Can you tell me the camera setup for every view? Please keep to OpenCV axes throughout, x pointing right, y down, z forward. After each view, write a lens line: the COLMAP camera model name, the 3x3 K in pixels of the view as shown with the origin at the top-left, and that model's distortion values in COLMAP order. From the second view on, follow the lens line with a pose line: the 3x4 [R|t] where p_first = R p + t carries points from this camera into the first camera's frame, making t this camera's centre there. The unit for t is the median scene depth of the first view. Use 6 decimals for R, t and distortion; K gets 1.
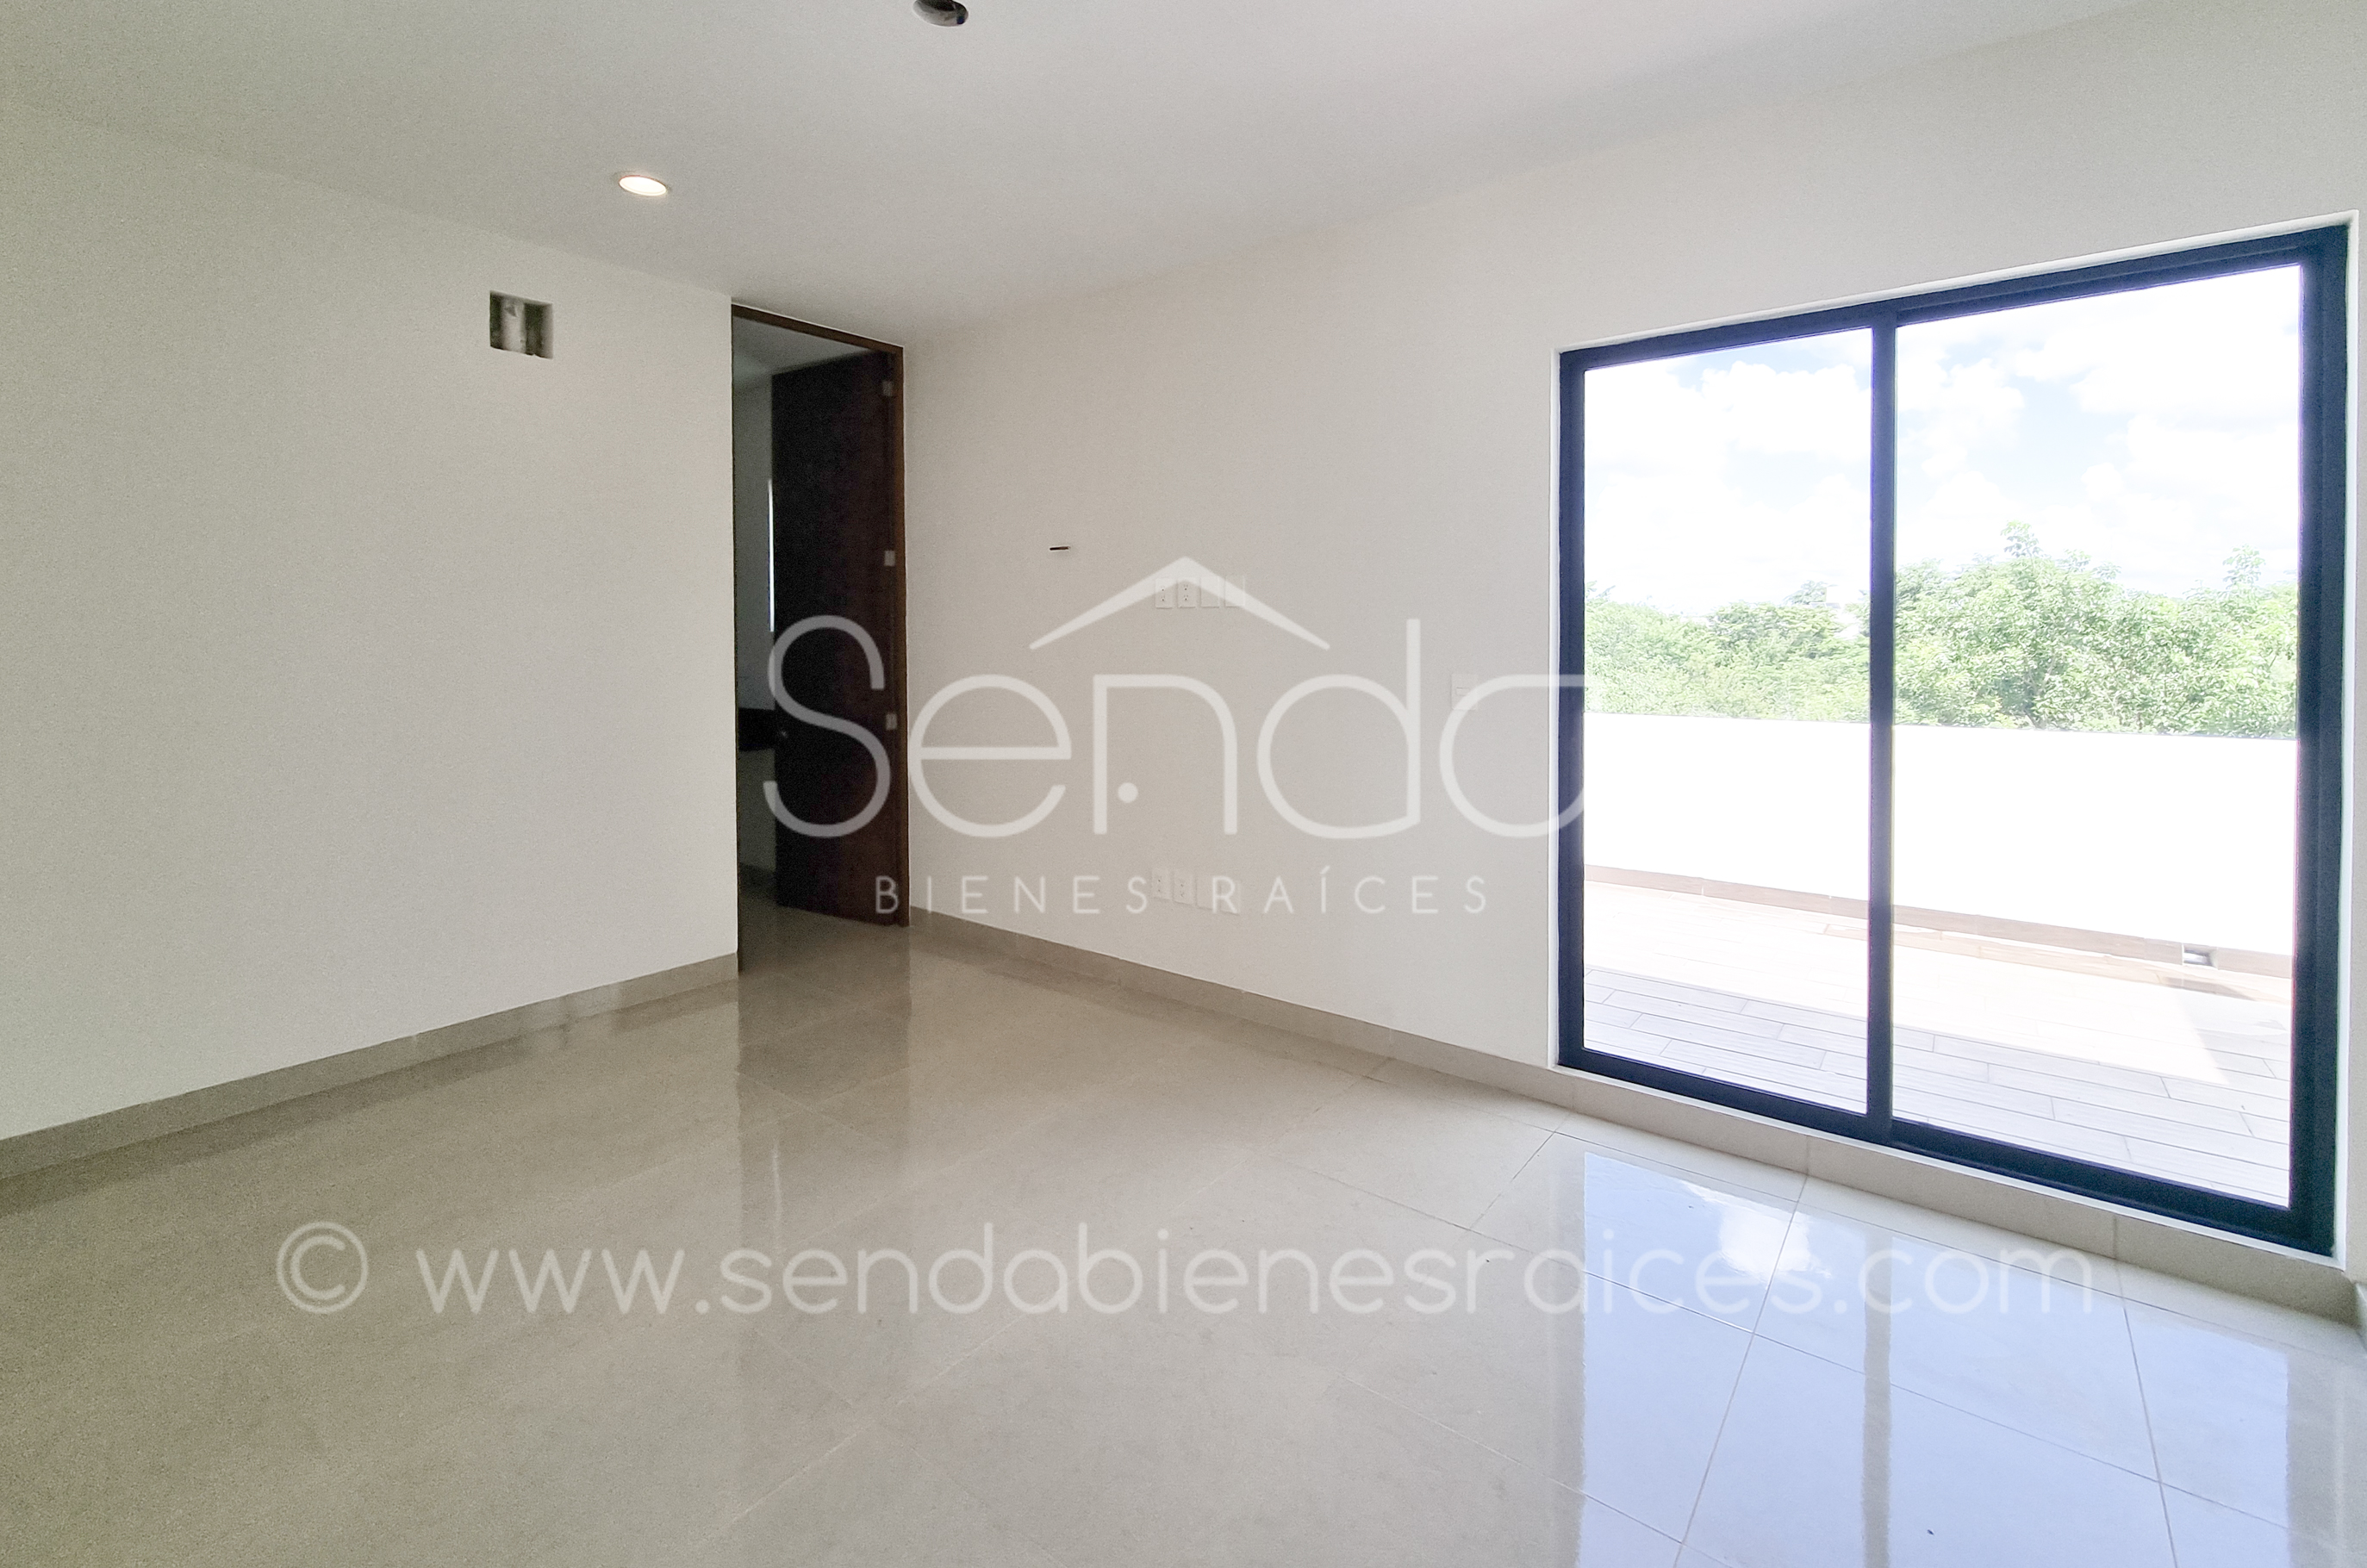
lens RADIAL K [[876.8, 0, 1183.5], [0, 876.8, 784.0], [0, 0, 1]] dist [0.002374, 0.000106]
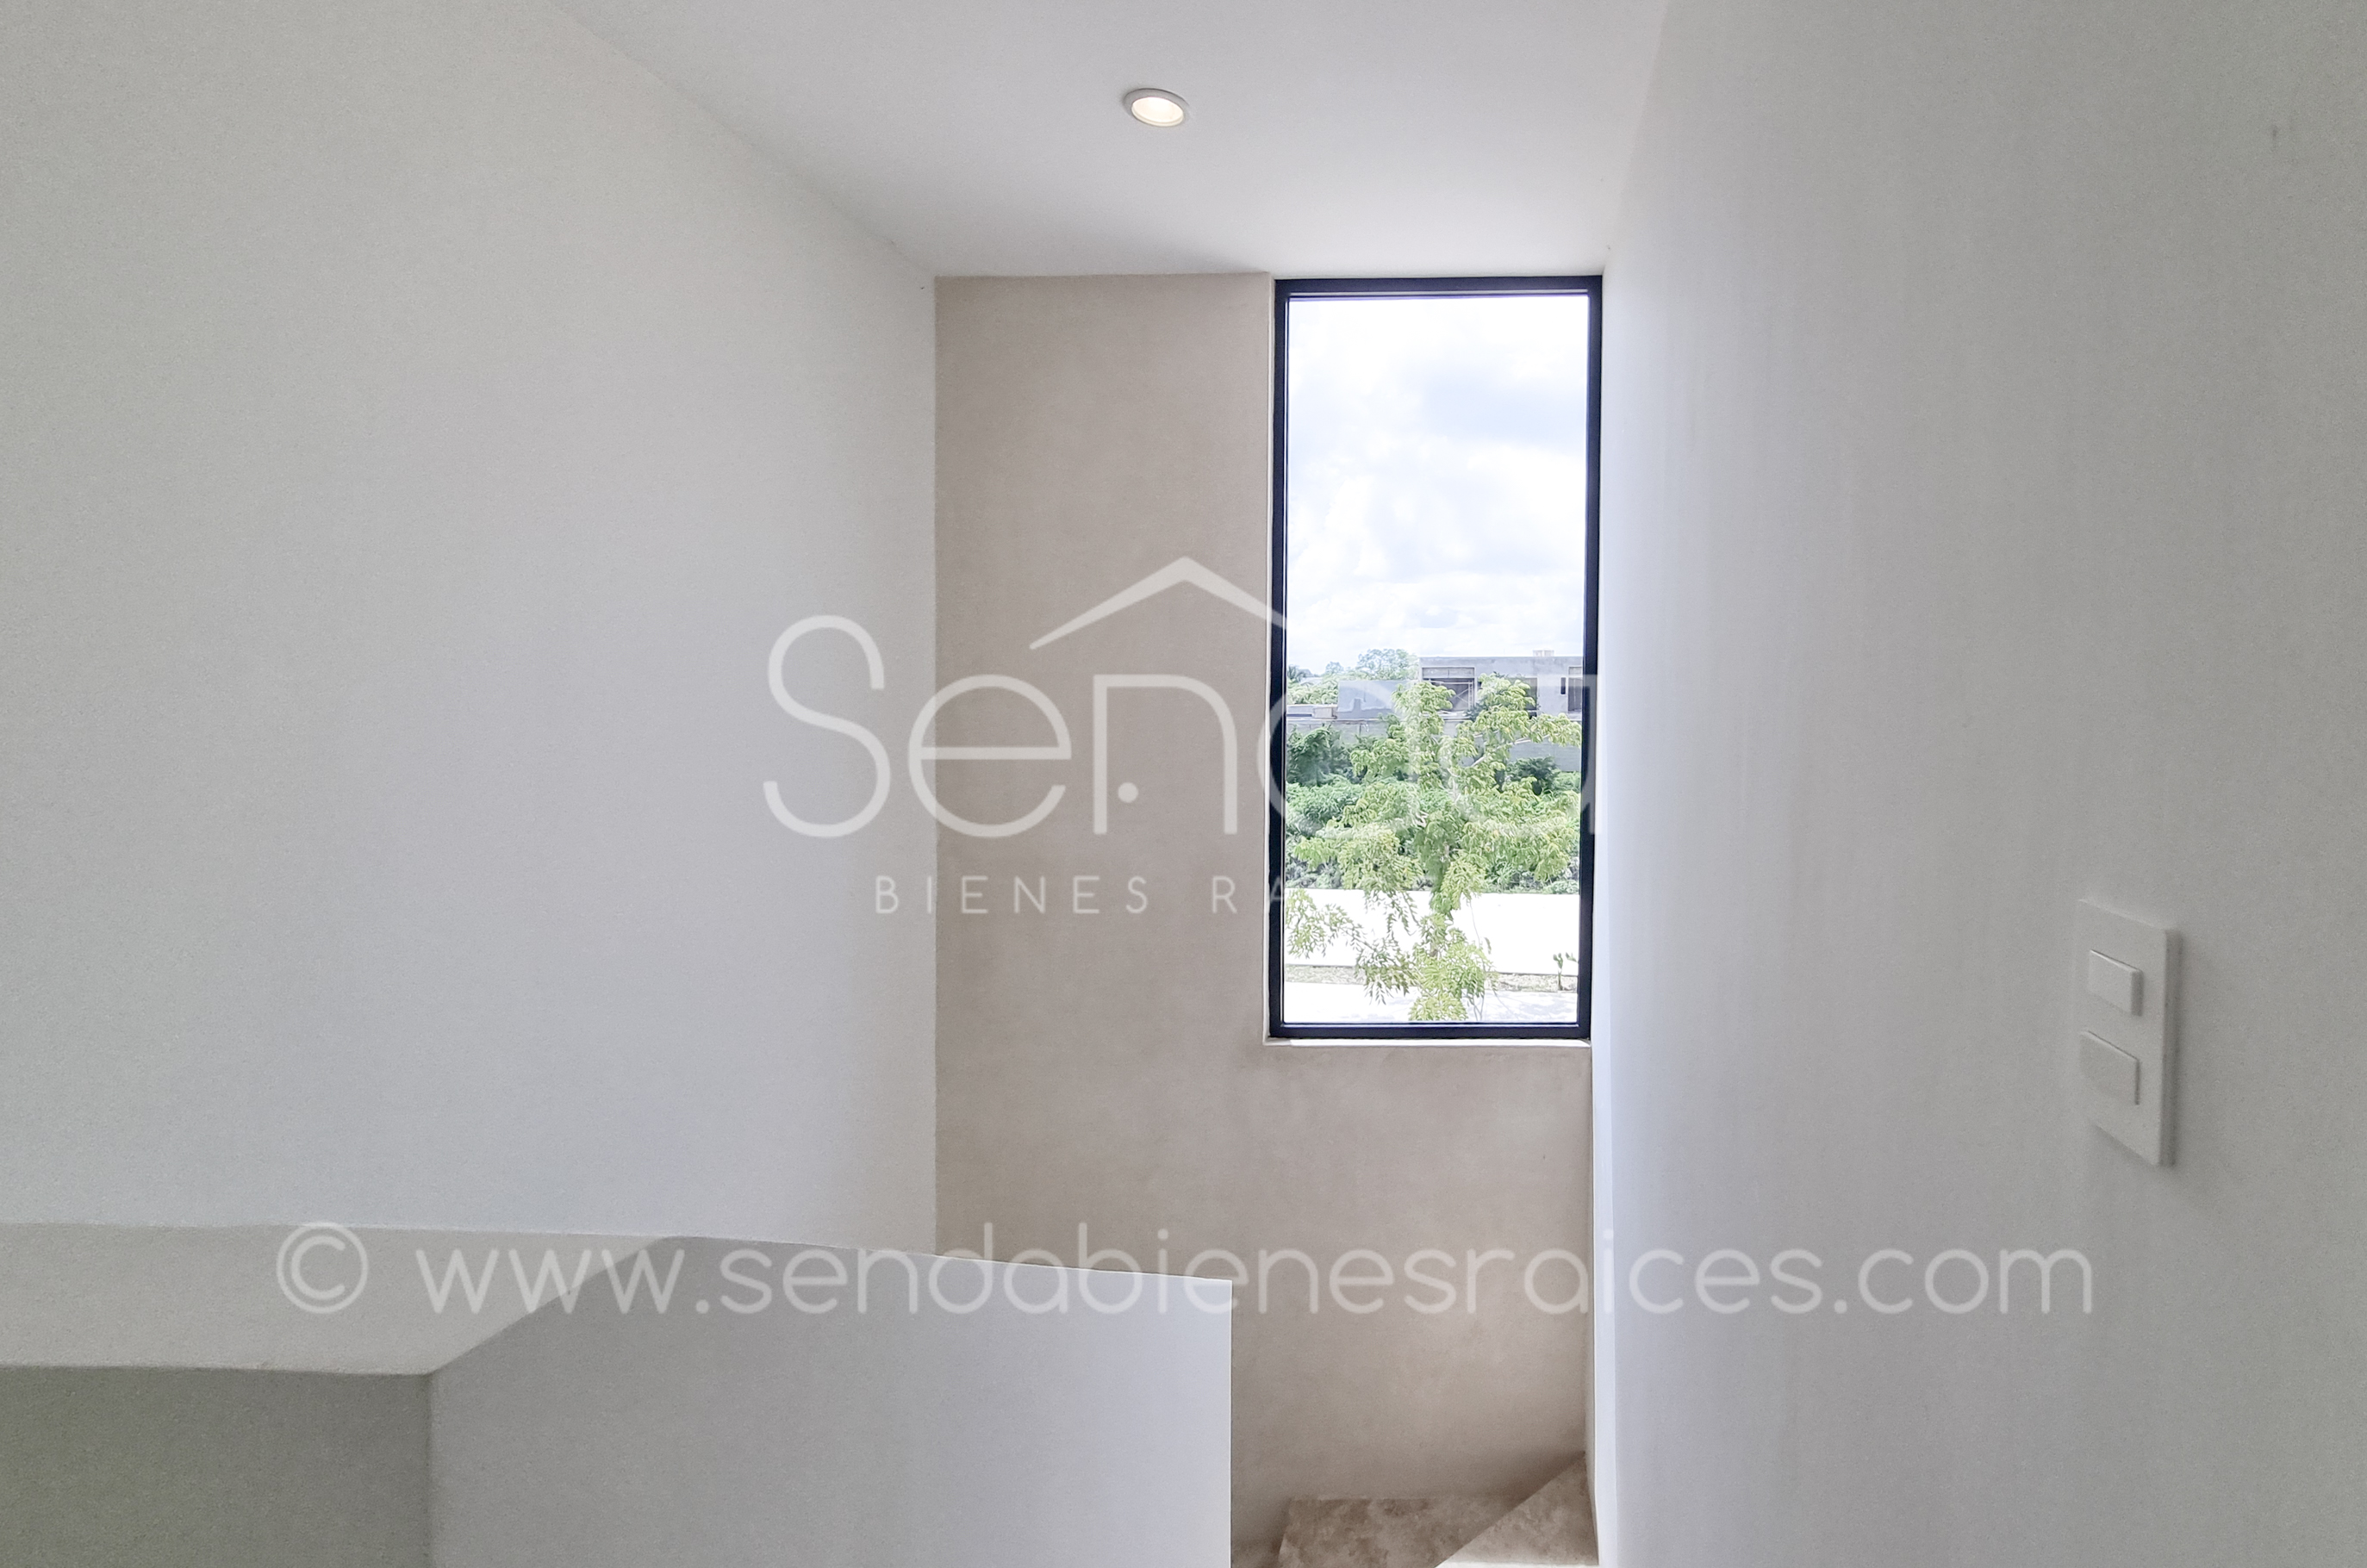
lens RADIAL K [[876.8, 0, 1183.5], [0, 876.8, 784.0], [0, 0, 1]] dist [0.002374, 0.000106]
pose [[0.999999, 0.000496, 0.001347, -0.176519], [-0.000495, 1.000000, -0.000132, 0.000870], [-0.001347, 0.000132, 0.999999, 0.001131]]
